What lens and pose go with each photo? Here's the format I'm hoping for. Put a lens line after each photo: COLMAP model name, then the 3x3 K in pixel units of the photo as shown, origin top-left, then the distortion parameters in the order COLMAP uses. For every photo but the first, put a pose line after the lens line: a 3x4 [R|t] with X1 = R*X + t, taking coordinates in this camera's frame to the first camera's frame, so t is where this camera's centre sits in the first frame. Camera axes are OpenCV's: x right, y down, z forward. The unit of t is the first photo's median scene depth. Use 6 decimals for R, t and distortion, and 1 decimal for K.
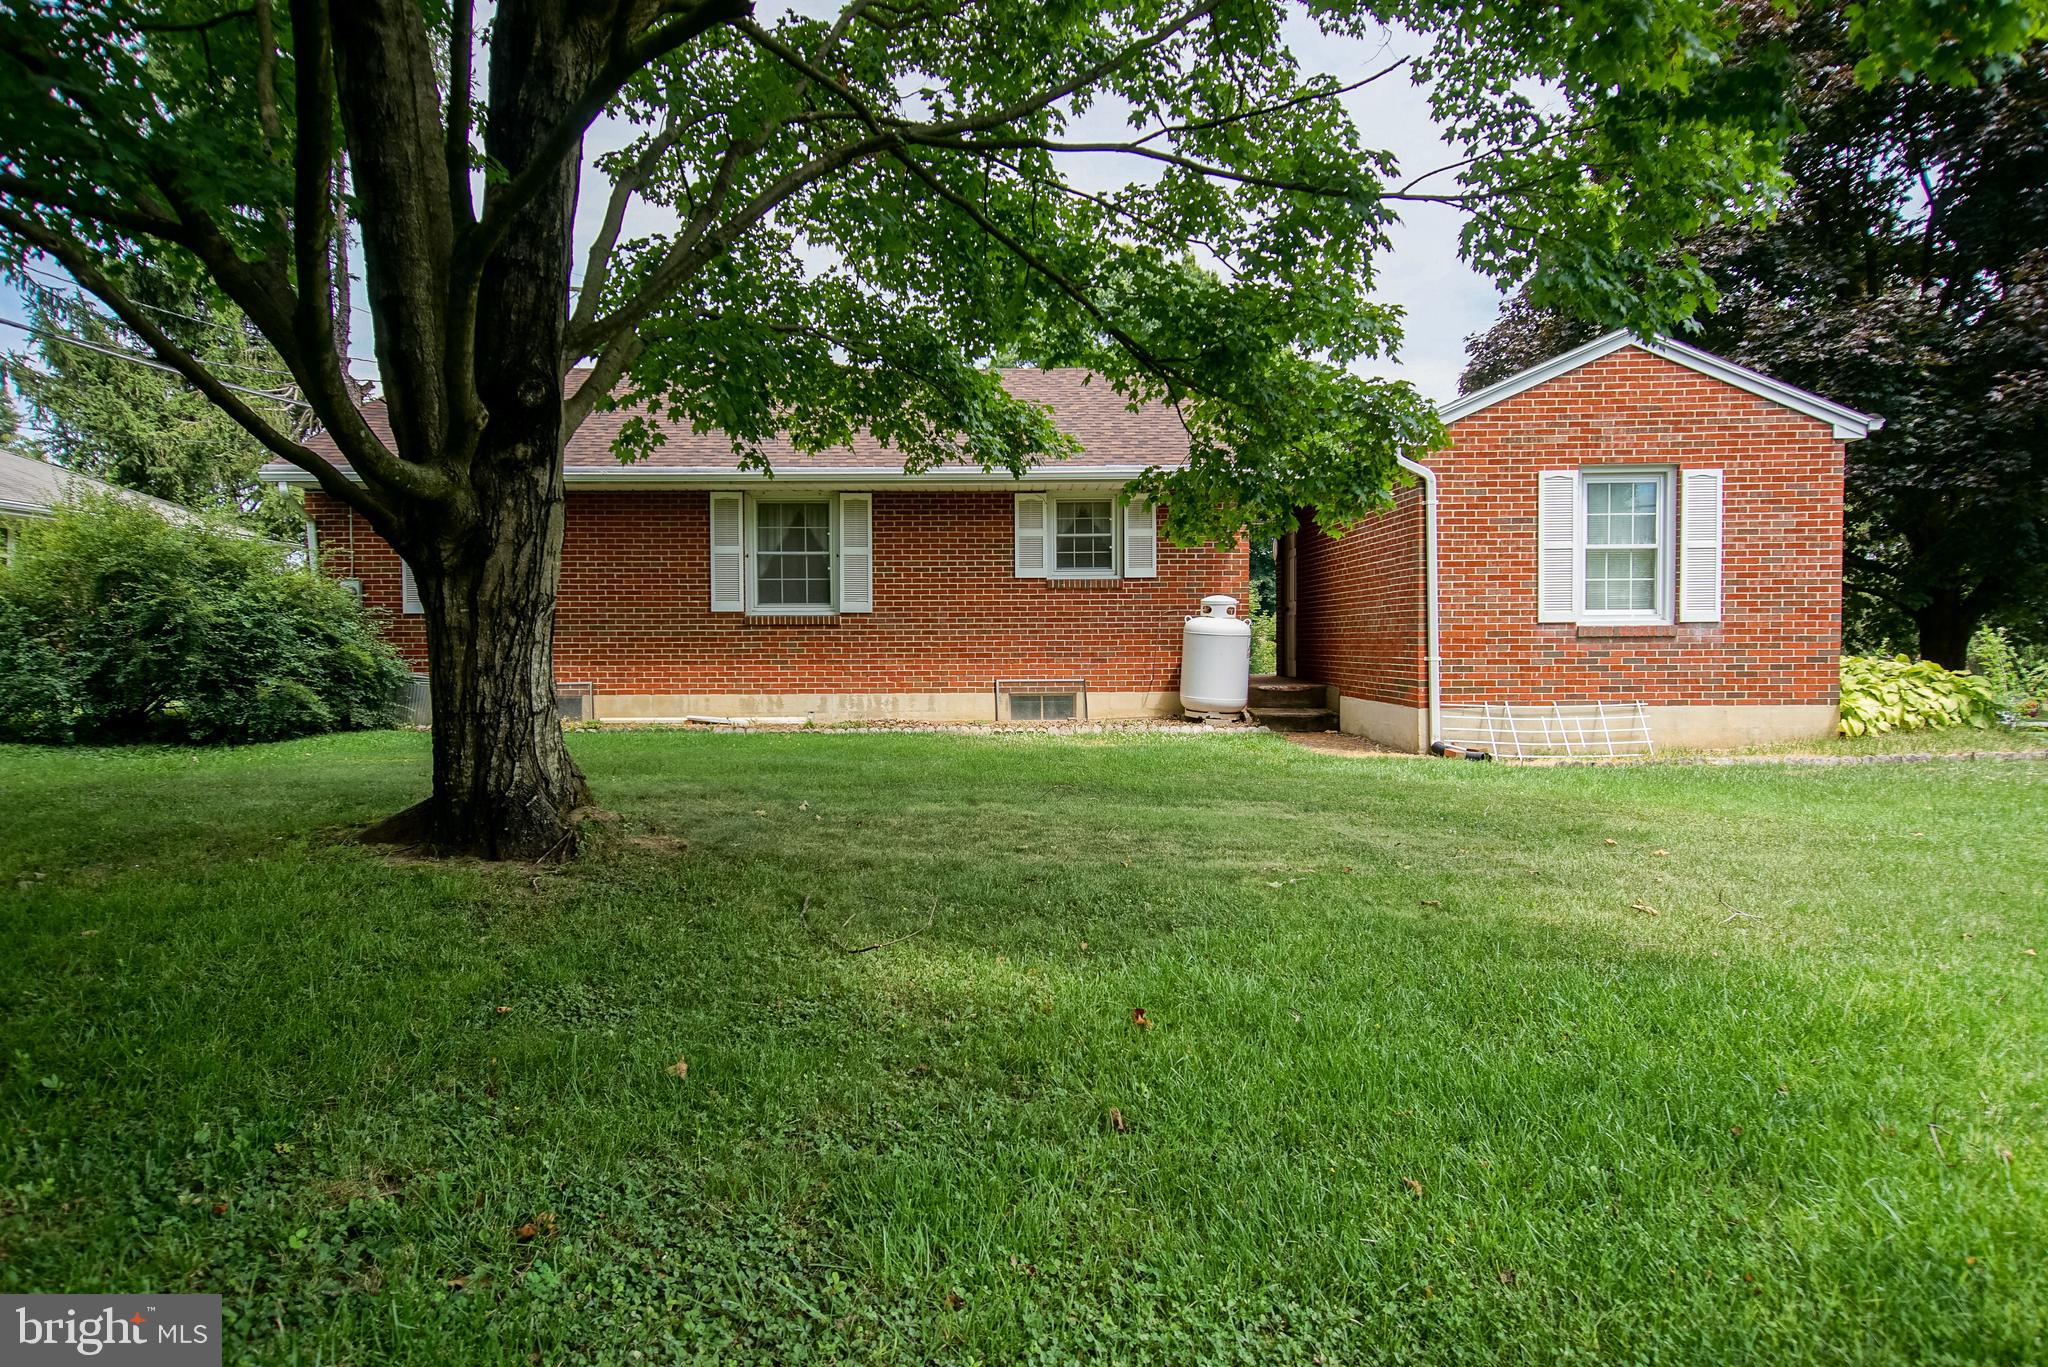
lens RADIAL K [[1458.9, 0, 1027.5], [0, 1458.9, 676.3], [0, 0, 1]] dist [0.051123, 0.001361]
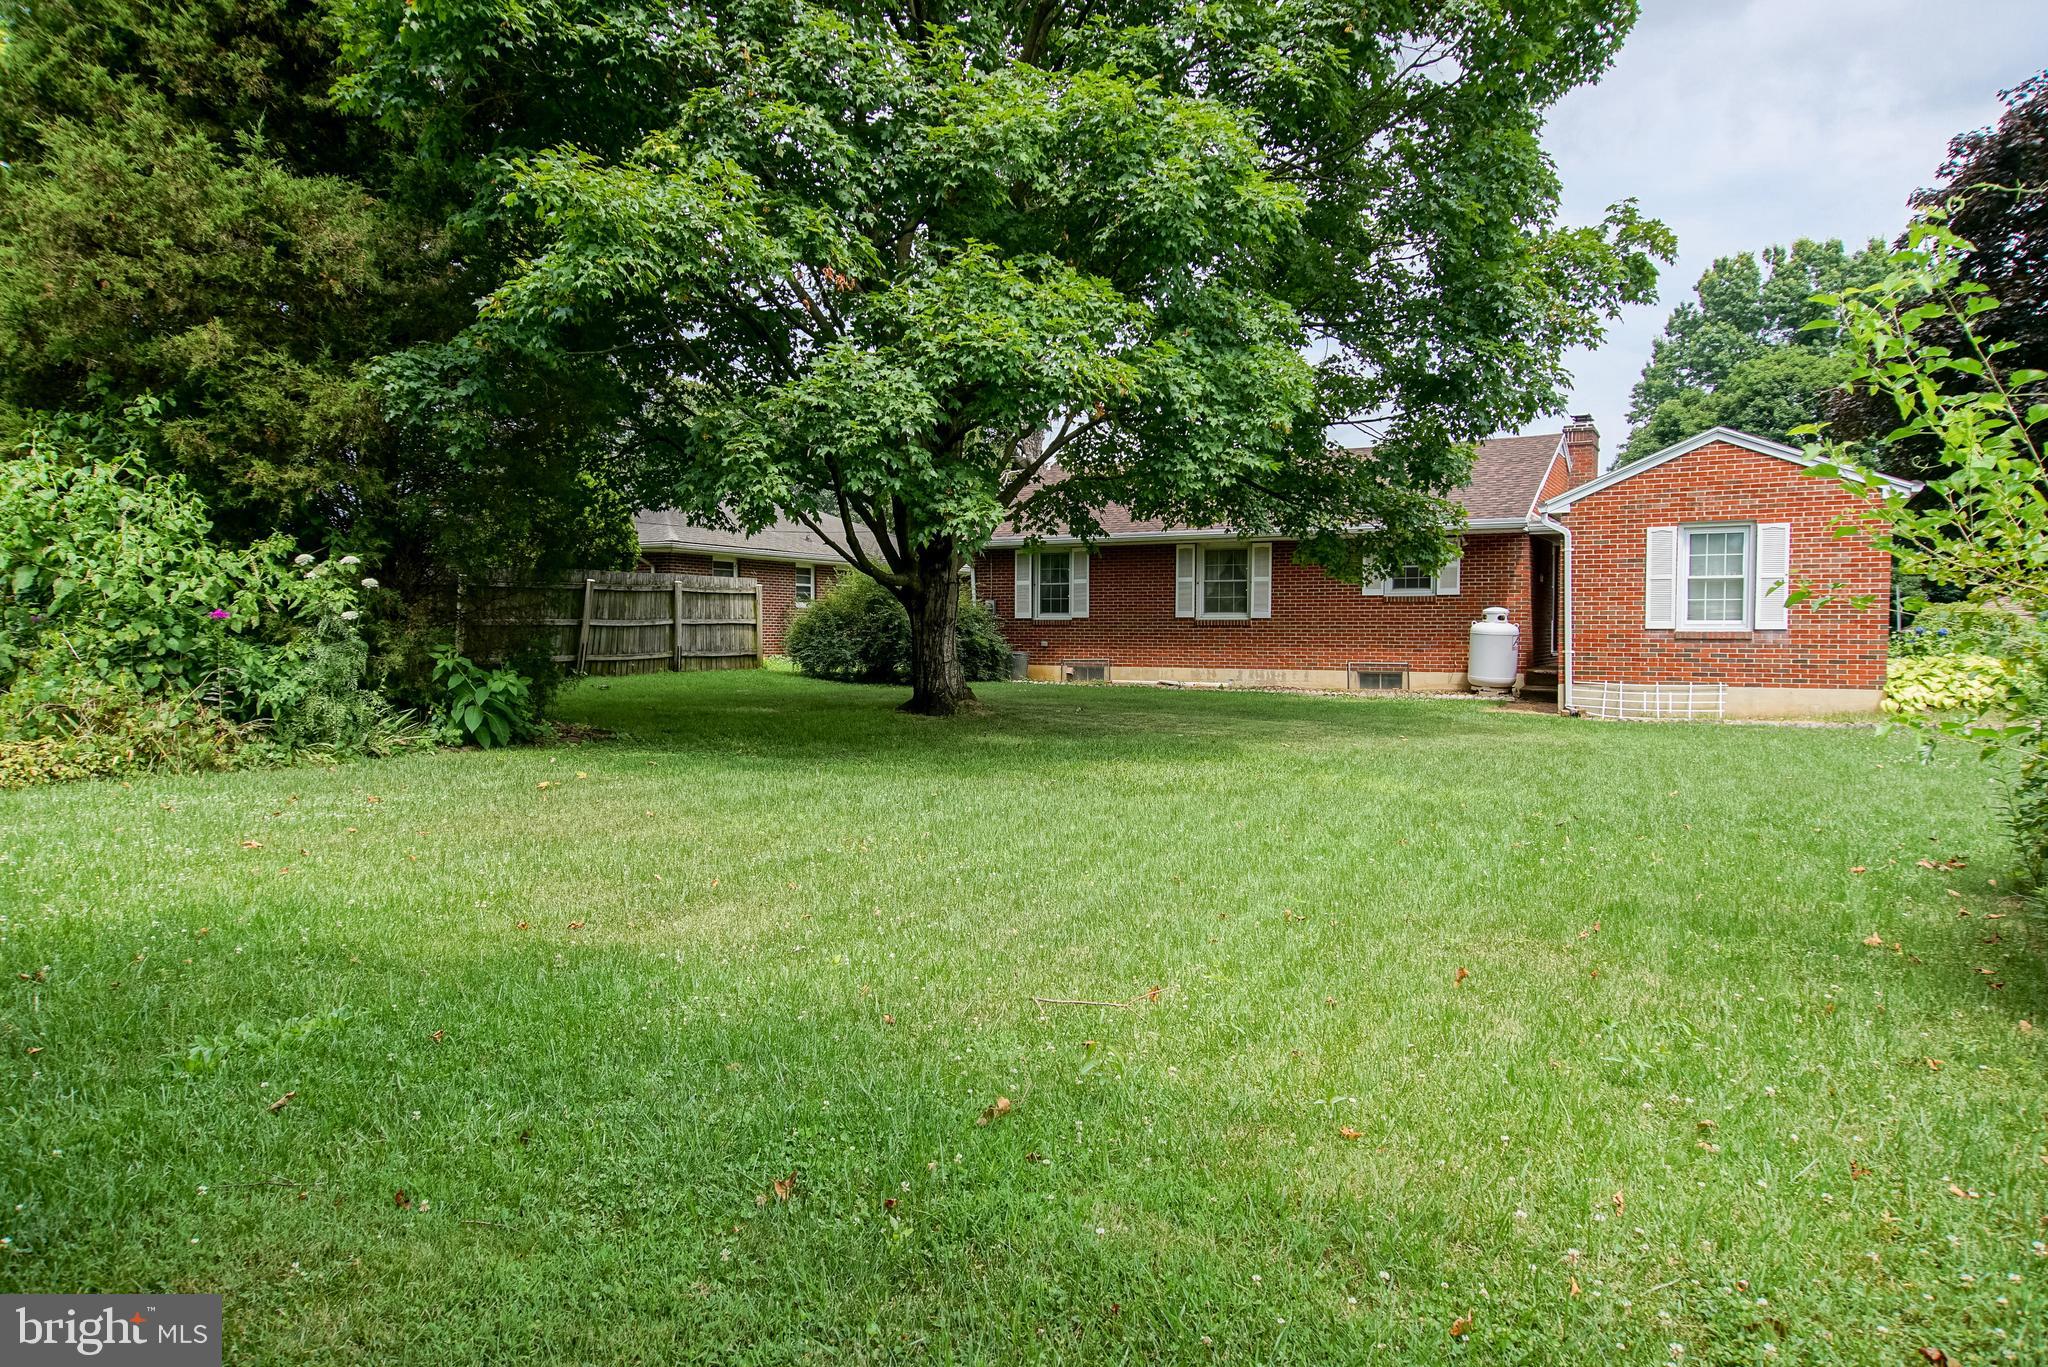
lens RADIAL K [[1422.5, 0, 1022.9], [0, 1422.5, 682.7], [0, 0, 1]] dist [-0.003121, -0.000287]
pose [[0.867234, 0.026793, -0.497180, 0.435545], [-0.021321, 0.999634, 0.016680, 0.006292], [0.497445, -0.003865, 0.867487, -0.476519]]
